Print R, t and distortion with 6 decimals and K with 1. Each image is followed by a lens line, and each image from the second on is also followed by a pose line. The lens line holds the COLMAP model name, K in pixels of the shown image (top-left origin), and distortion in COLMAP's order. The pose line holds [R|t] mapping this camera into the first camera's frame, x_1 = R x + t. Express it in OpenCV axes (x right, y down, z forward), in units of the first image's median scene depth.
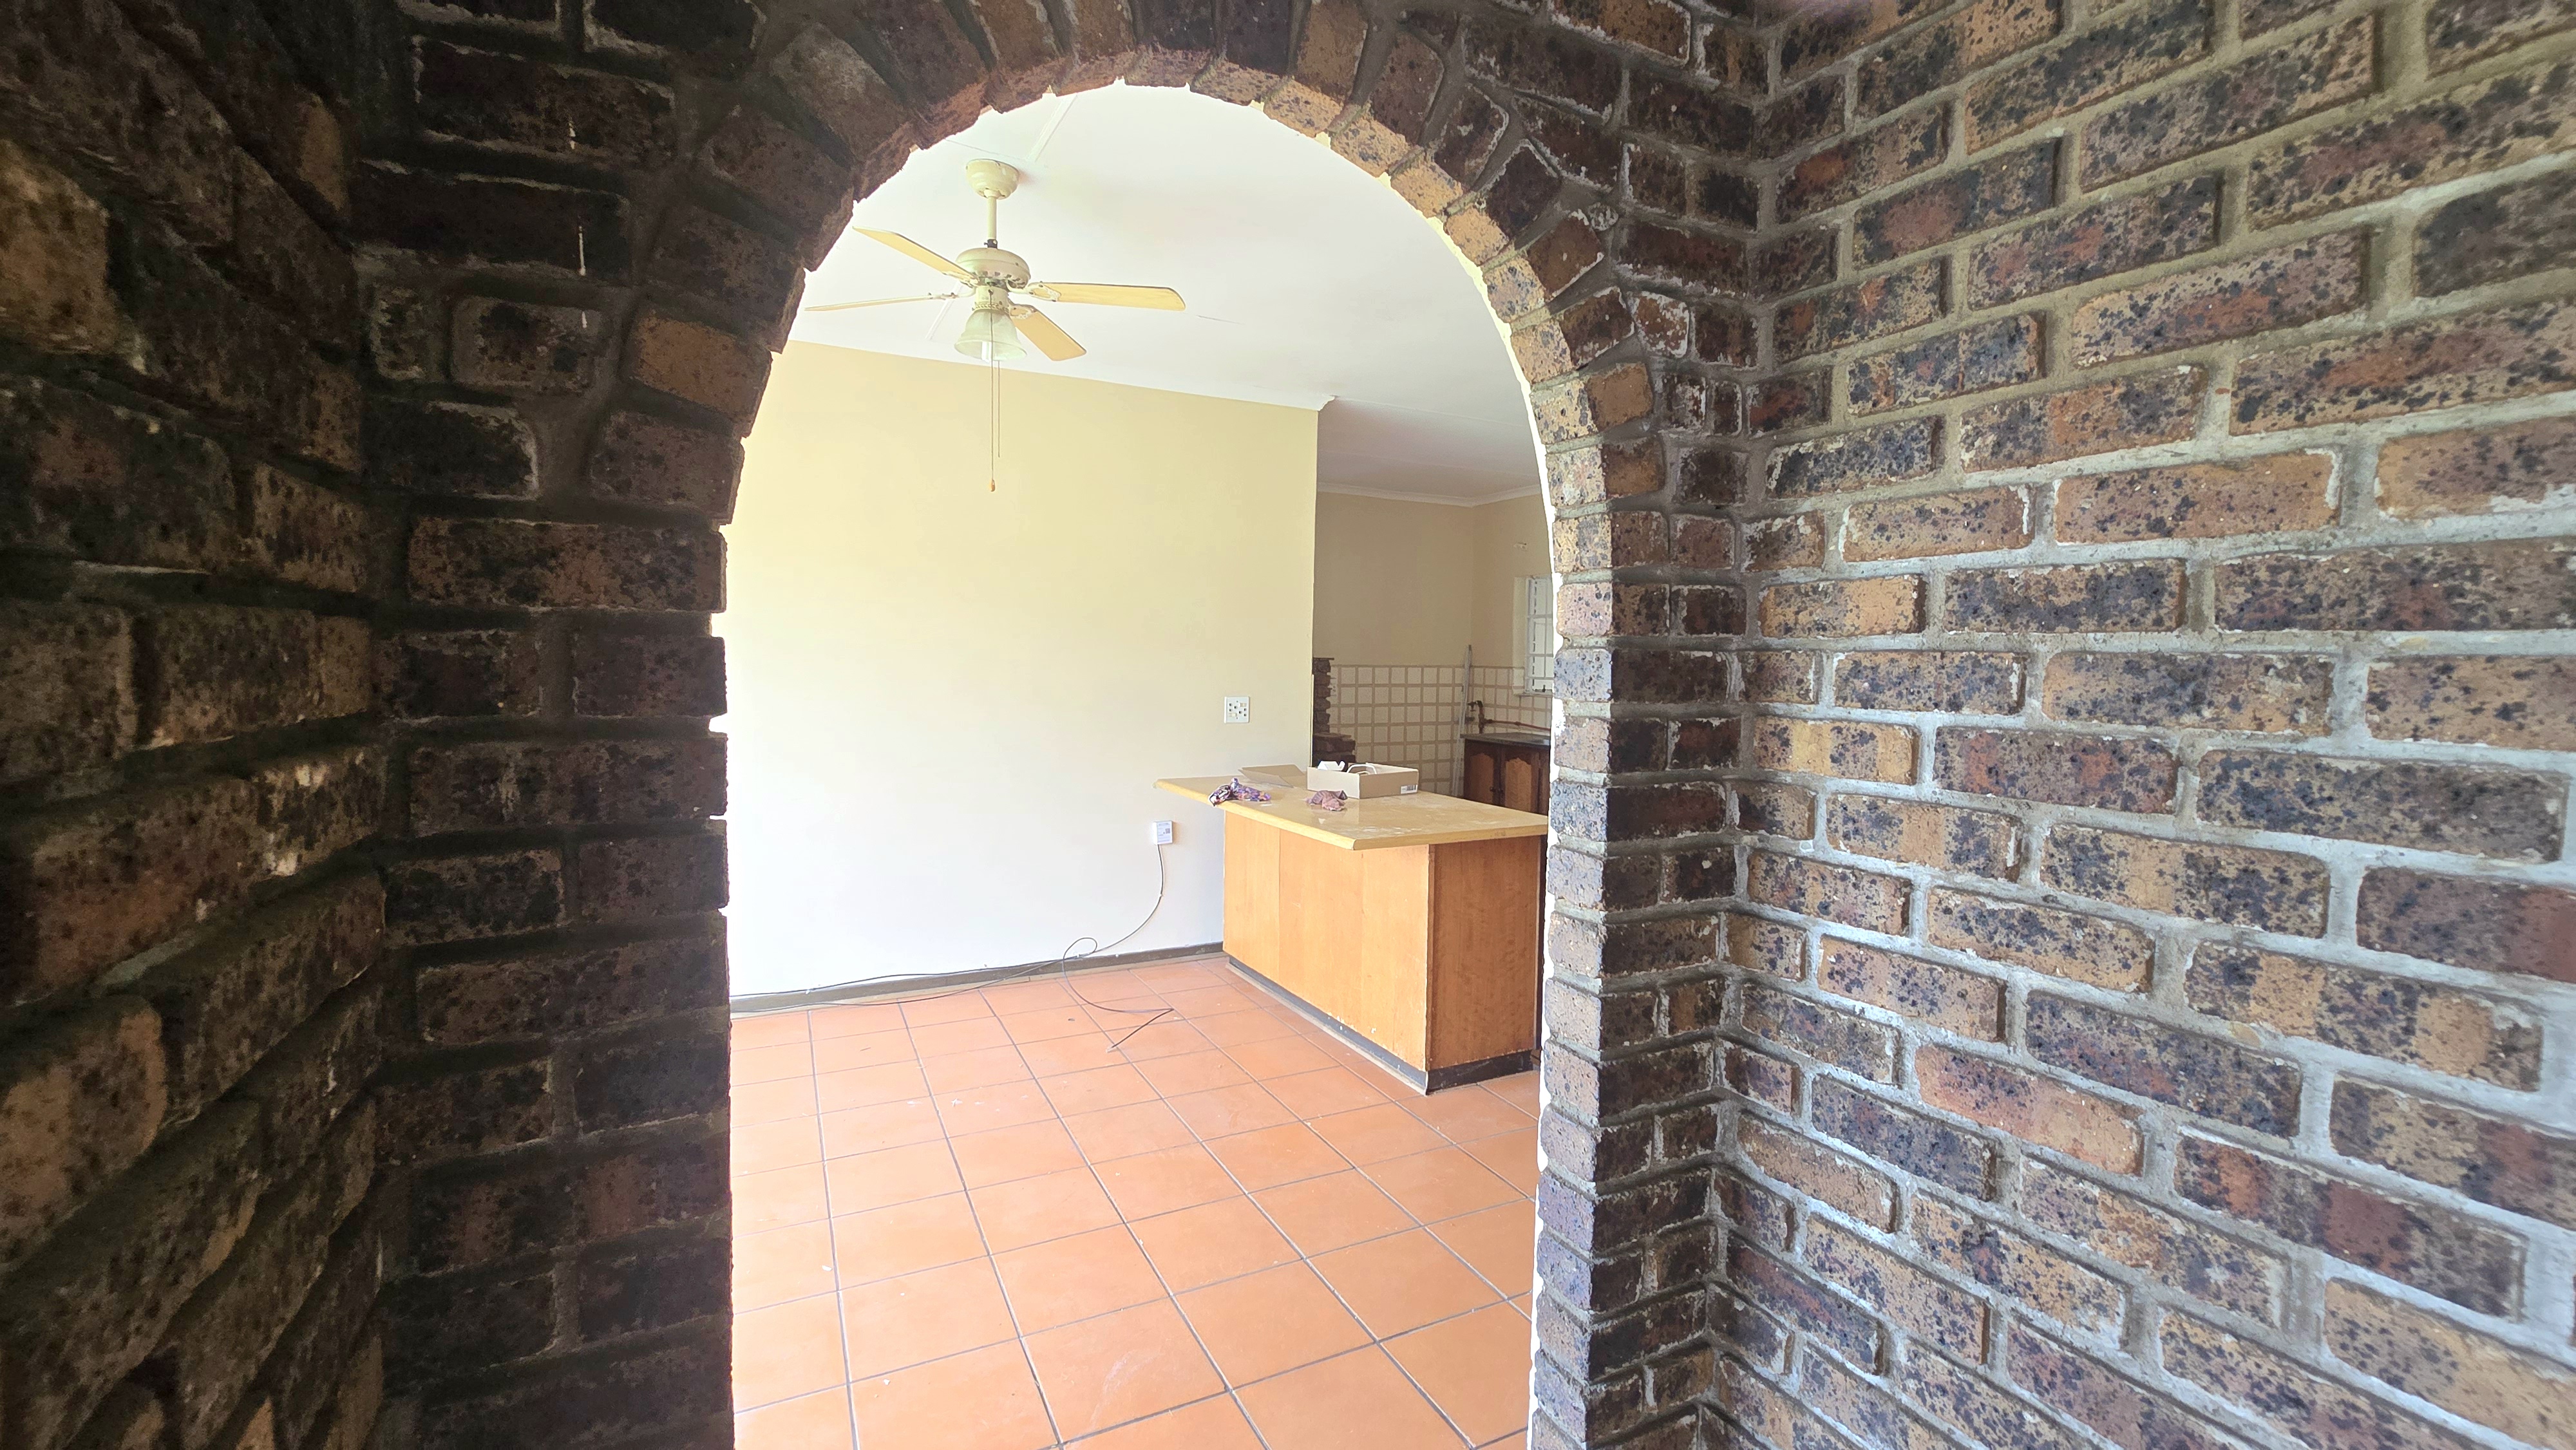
lens RADIAL K [[1056.7, 0, 1285.8], [0, 1056.7, 707.0], [0, 0, 1]] dist [0.000136, 0.000251]
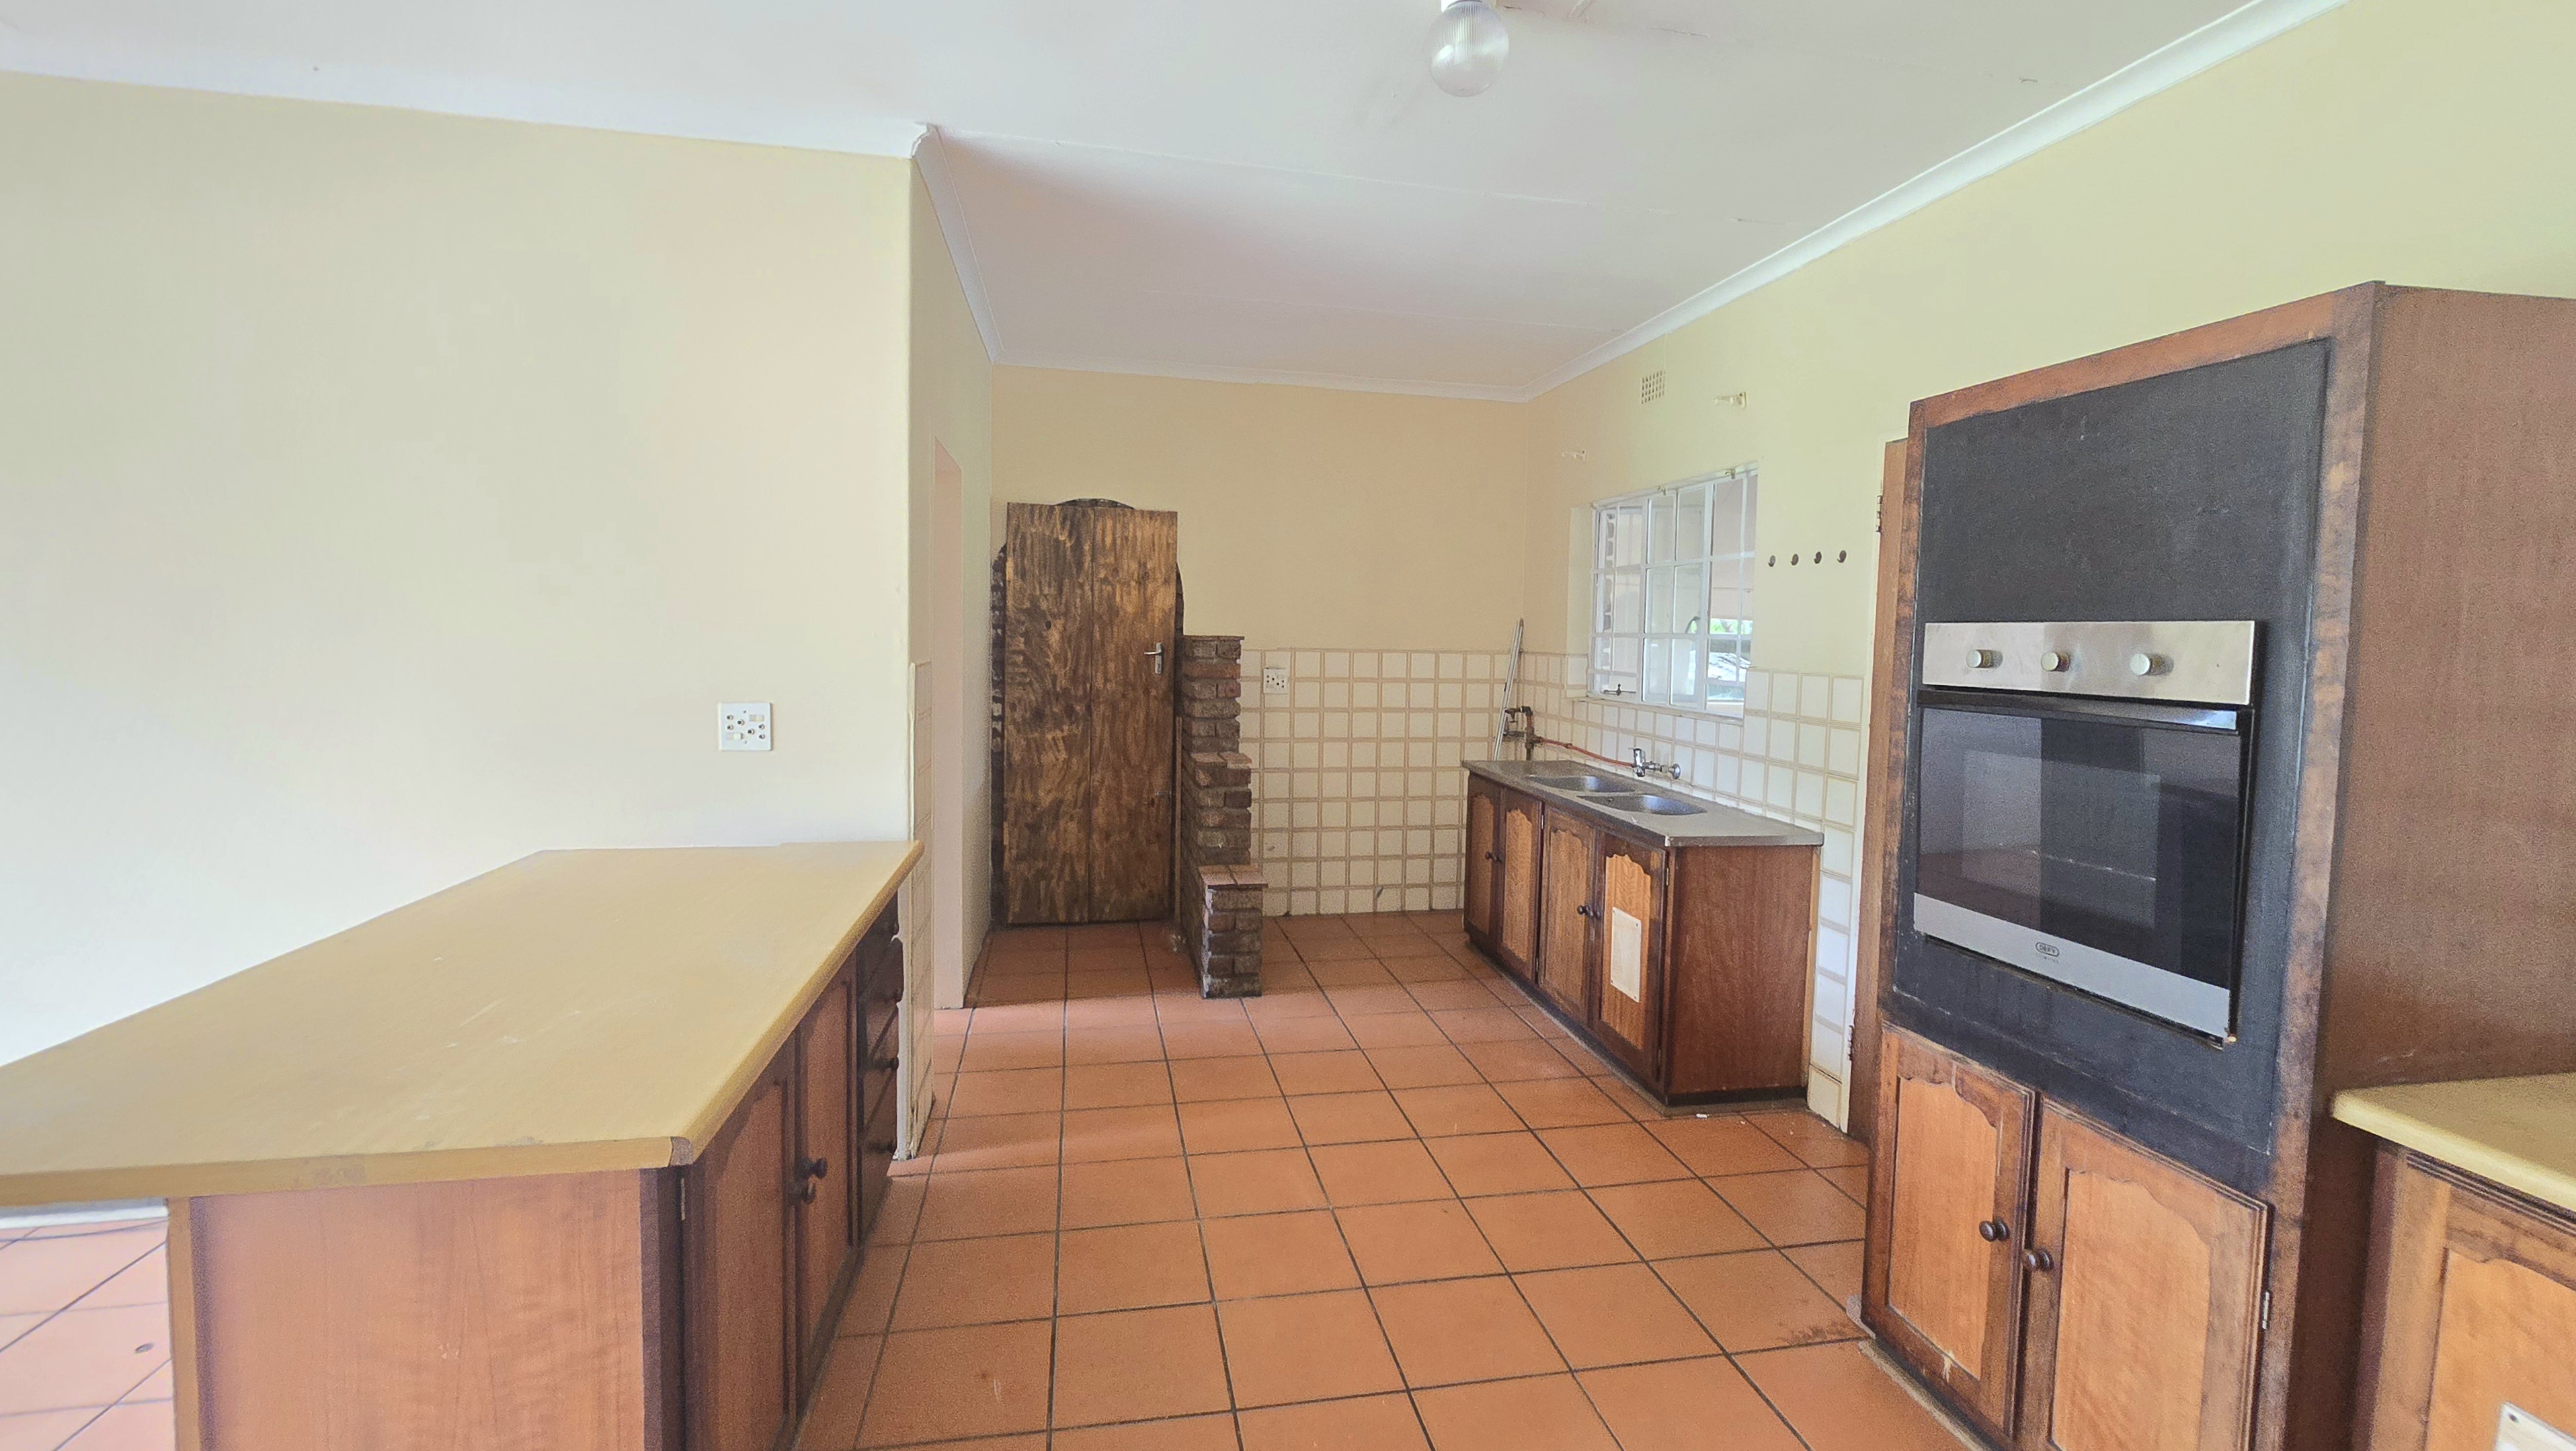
lens RADIAL K [[1056.9, 0, 1285.8], [0, 1056.9, 707.5], [0, 0, 1]] dist [0.000136, 0.000251]
pose [[0.962052, 0.025341, -0.271686, 1.556767], [-0.021178, 0.999609, 0.018244, -0.099238], [0.272042, -0.011798, 0.962213, 2.499128]]
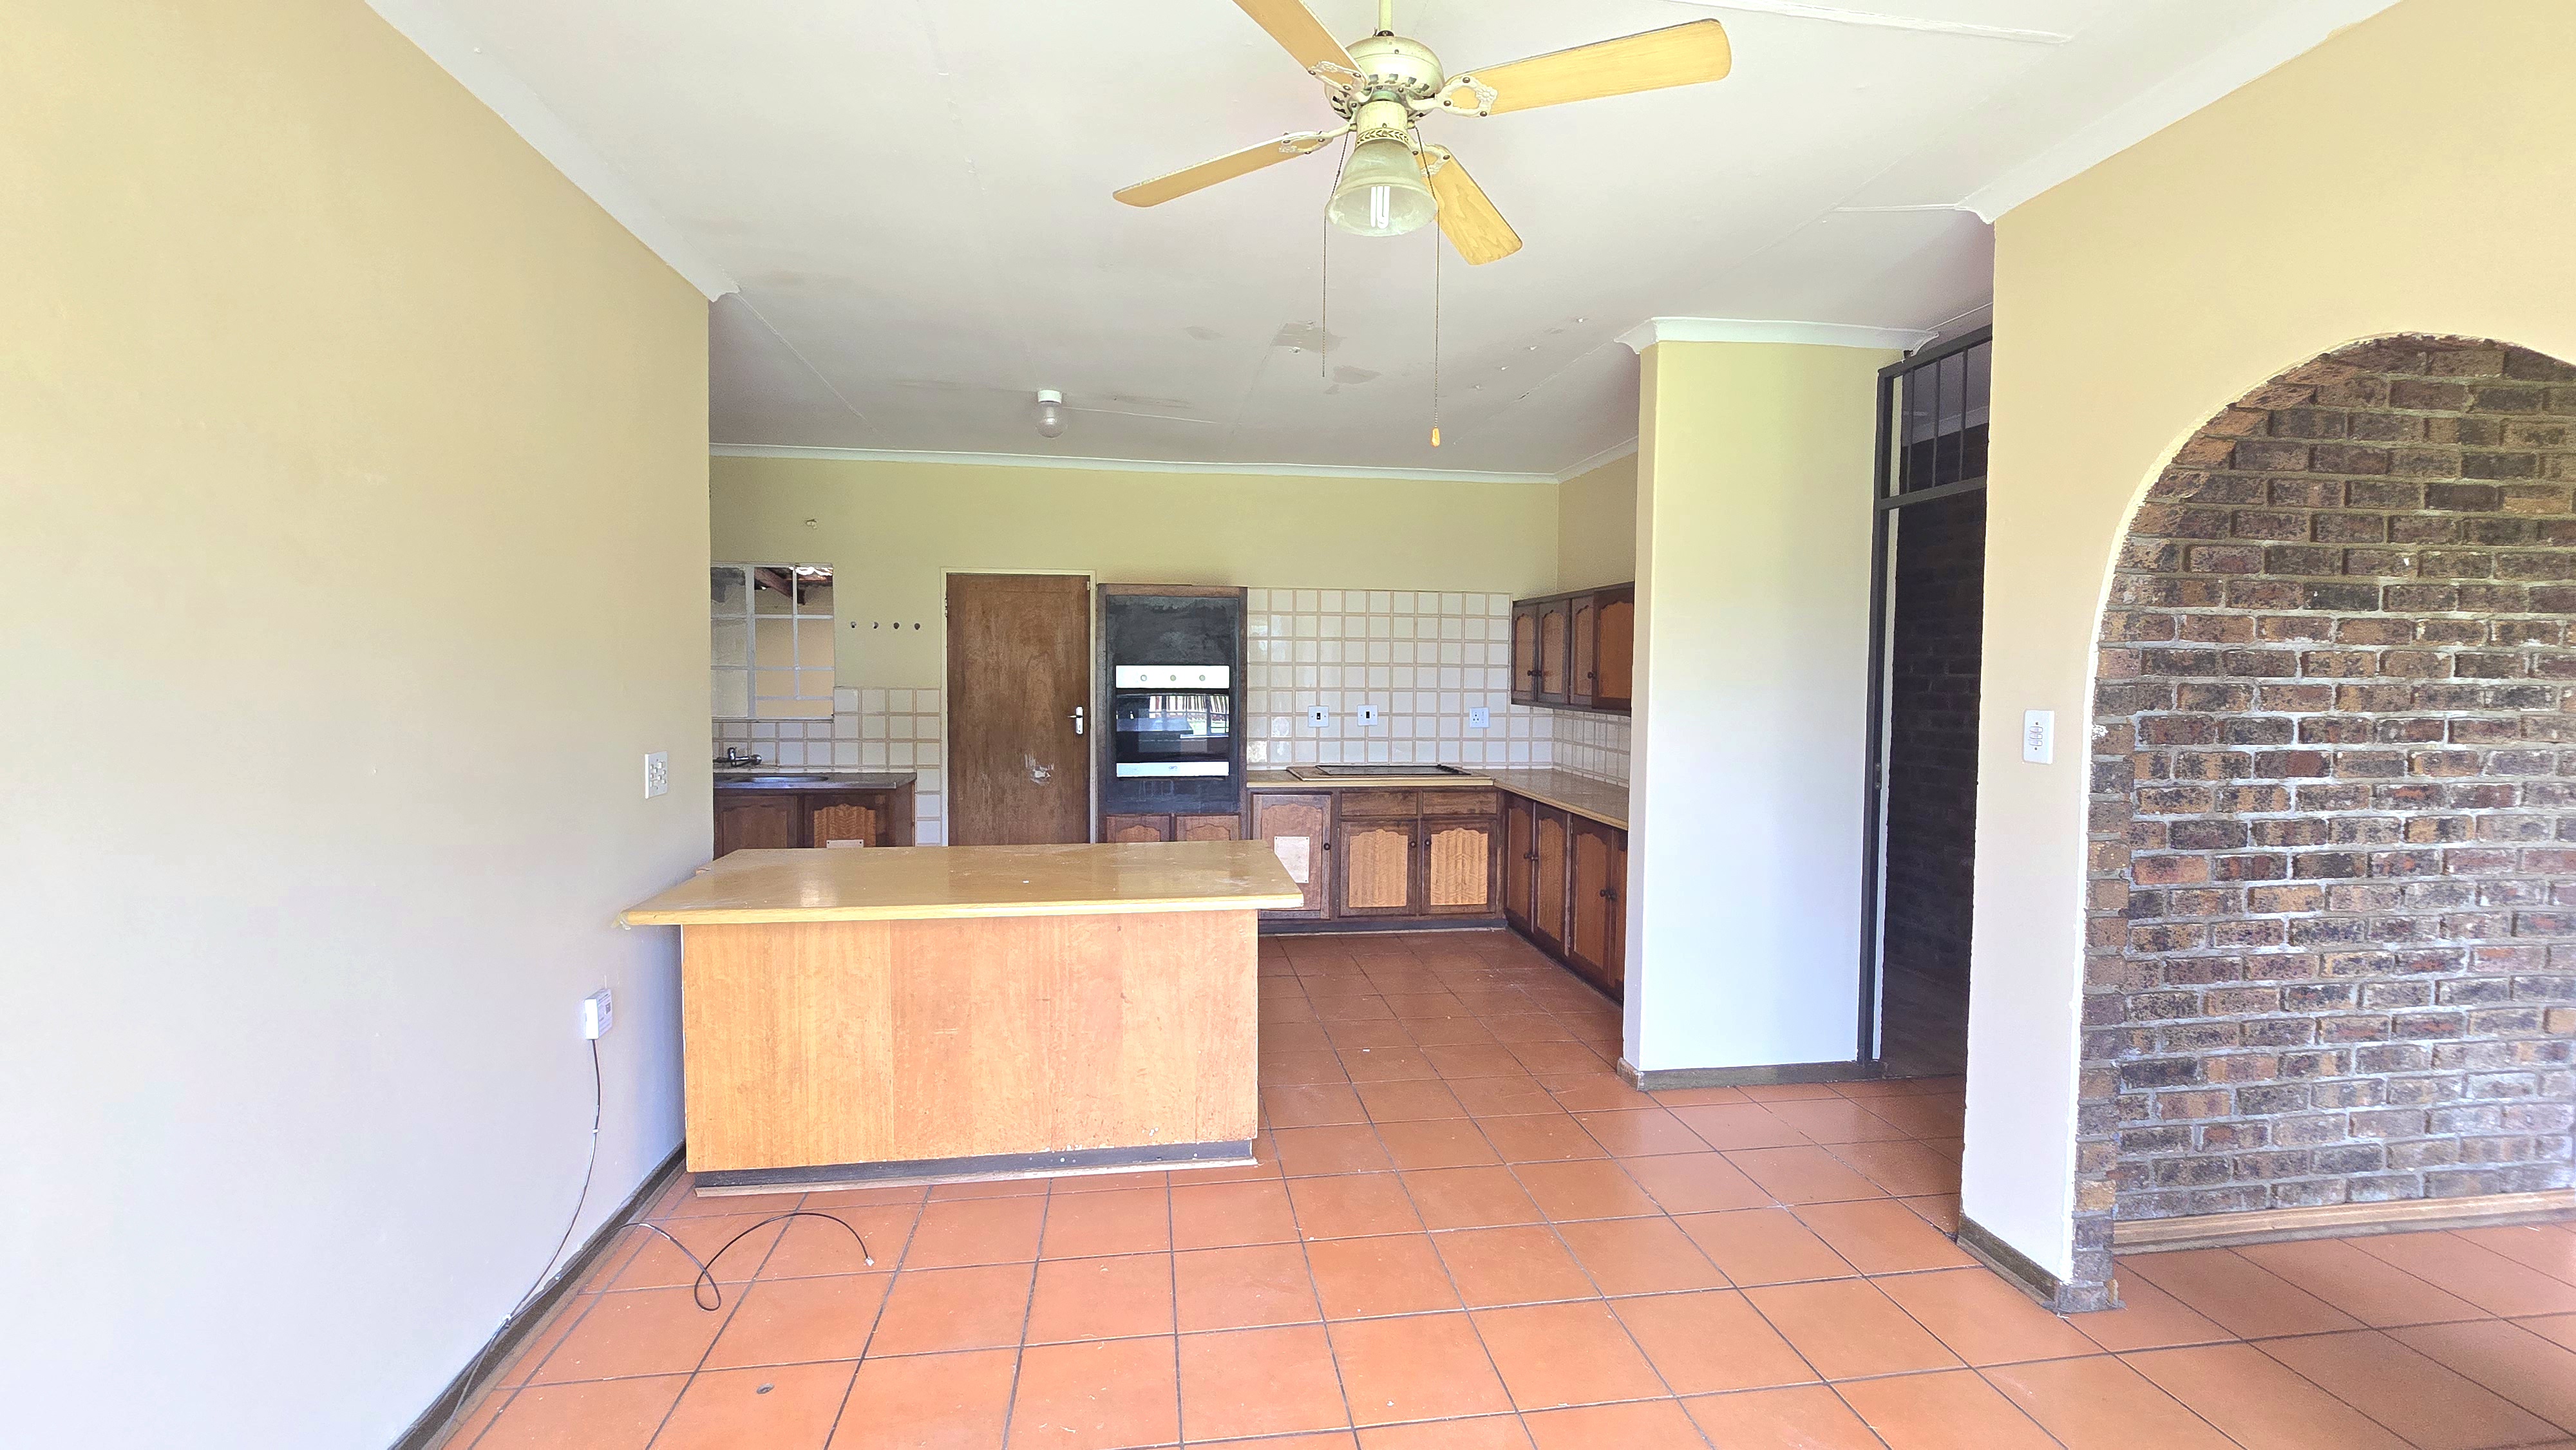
lens RADIAL K [[1056.7, 0, 1285.8], [0, 1056.7, 707.0], [0, 0, 1]] dist [0.000136, 0.000251]
pose [[0.317454, -0.053941, 0.946738, -2.221374], [0.048671, 0.997992, 0.040542, -0.194764], [-0.947024, 0.033209, 0.319442, 2.133220]]
